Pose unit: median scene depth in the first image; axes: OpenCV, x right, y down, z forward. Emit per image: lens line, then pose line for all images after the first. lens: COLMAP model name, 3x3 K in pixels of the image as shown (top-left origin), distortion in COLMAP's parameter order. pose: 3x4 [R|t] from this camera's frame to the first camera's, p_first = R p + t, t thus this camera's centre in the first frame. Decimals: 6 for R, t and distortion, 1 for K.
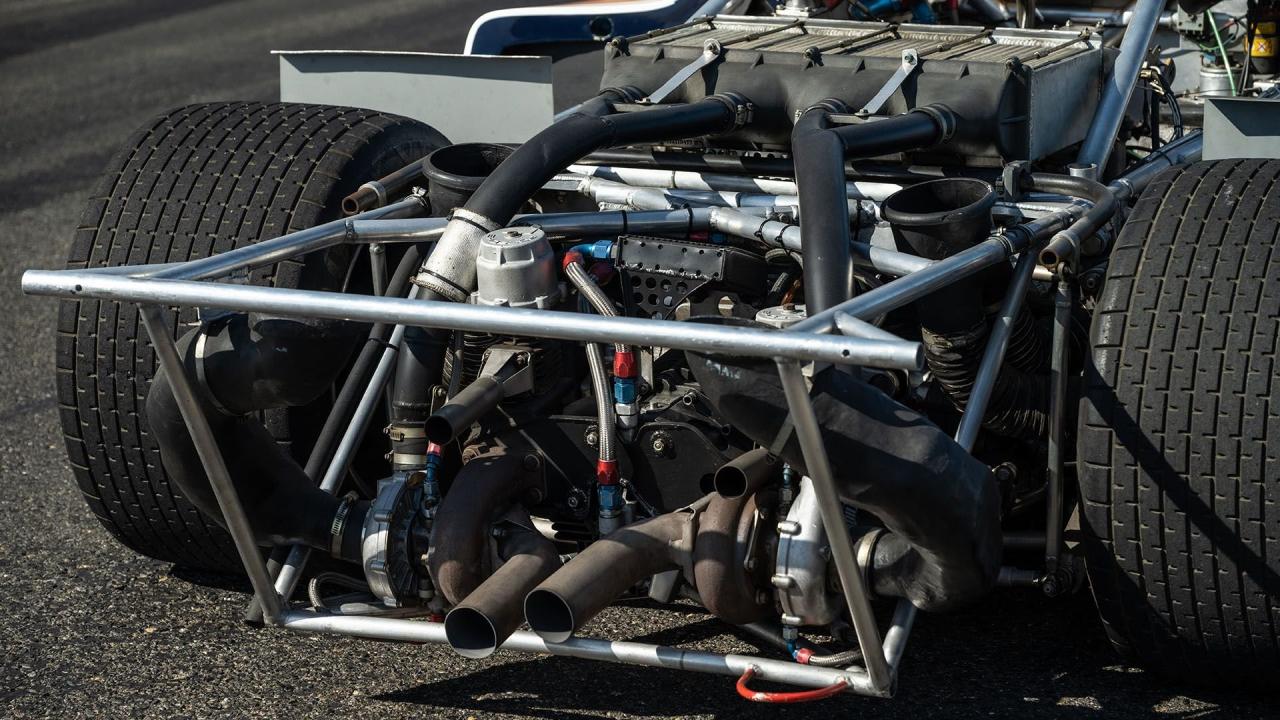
lens RADIAL K [[4582.5, 0, 640.0], [0, 4582.5, 360.0], [0, 0, 1]] dist [0.098642, -1.735671]
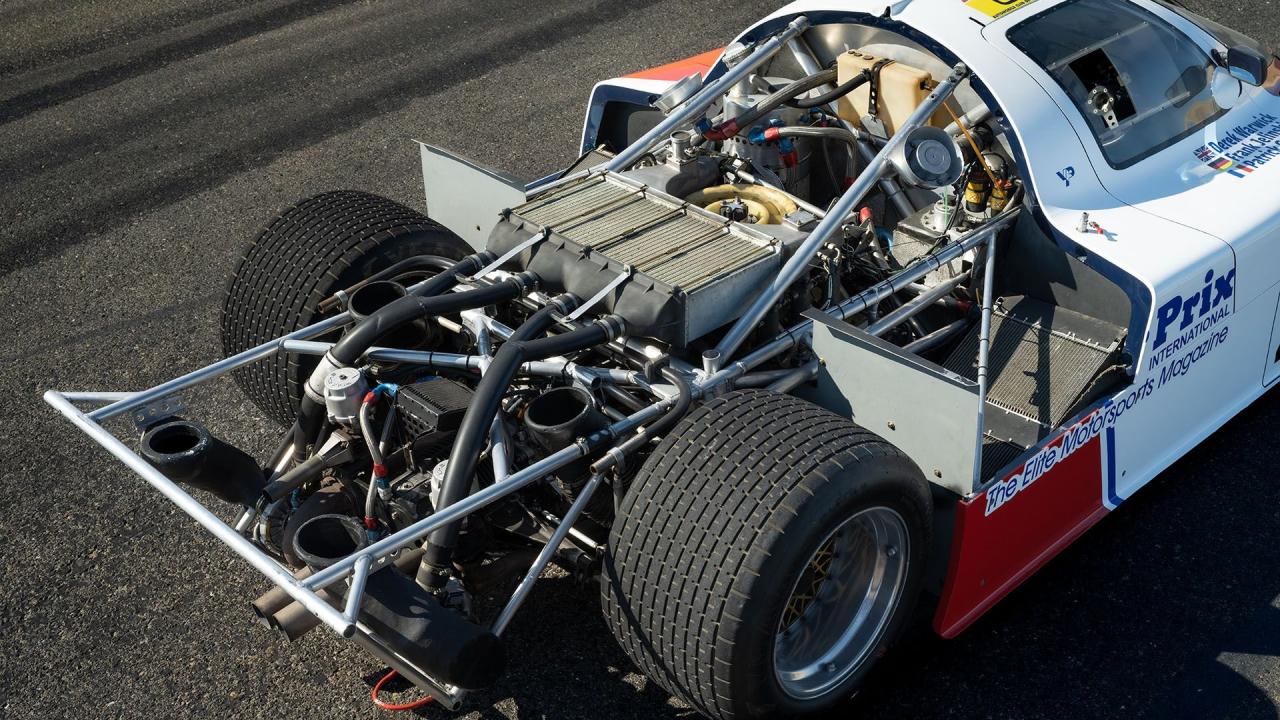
lens RADIAL K [[1768.6, 0, 640.0], [0, 1768.6, 360.0], [0, 0, 1]] dist [0.013997, 0.007425]
pose [[0.916138, 0.191343, -0.352250, 0.295839], [-0.057101, 0.932056, 0.357786, -0.265663], [0.396776, -0.307667, 0.864818, 0.427014]]
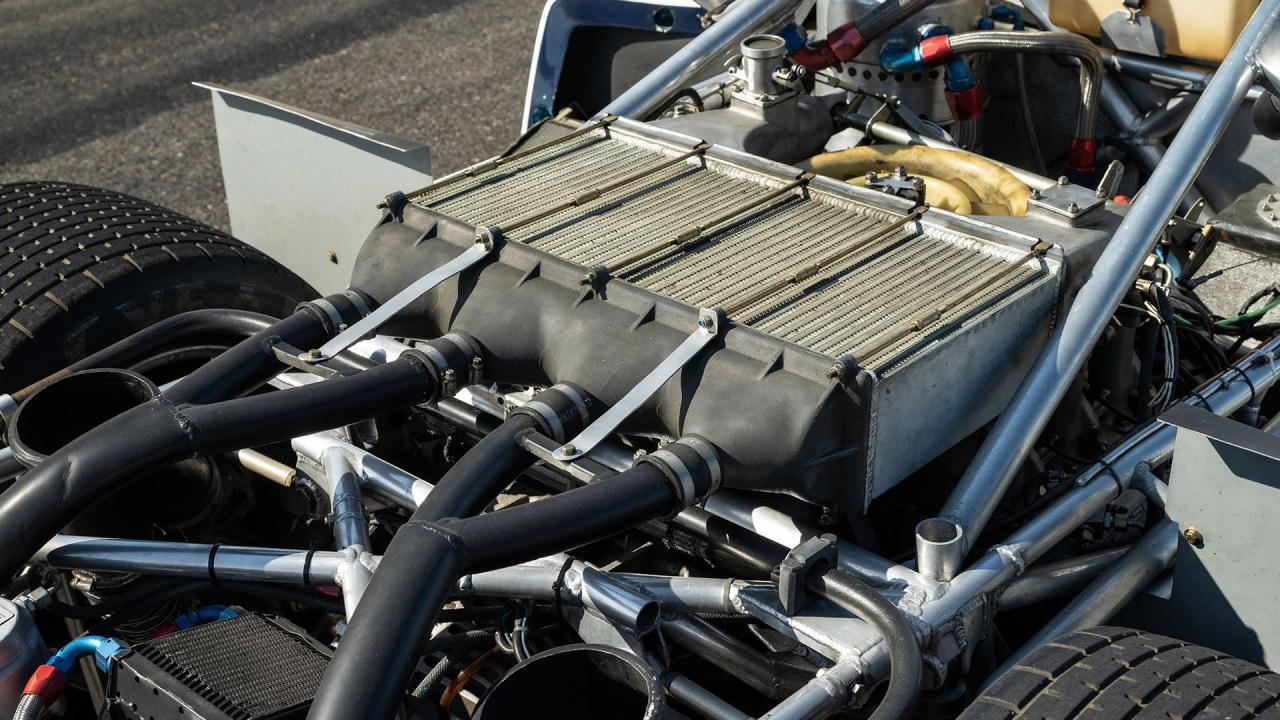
lens RADIAL K [[1768.6, 0, 640.0], [0, 1768.6, 360.0], [0, 0, 1]] dist [0.013997, 0.007425]
pose [[0.944333, 0.146467, -0.294588, 0.125056], [-0.052761, 0.951265, 0.303829, -0.137304], [0.324732, -0.271373, 0.906038, 0.756129]]
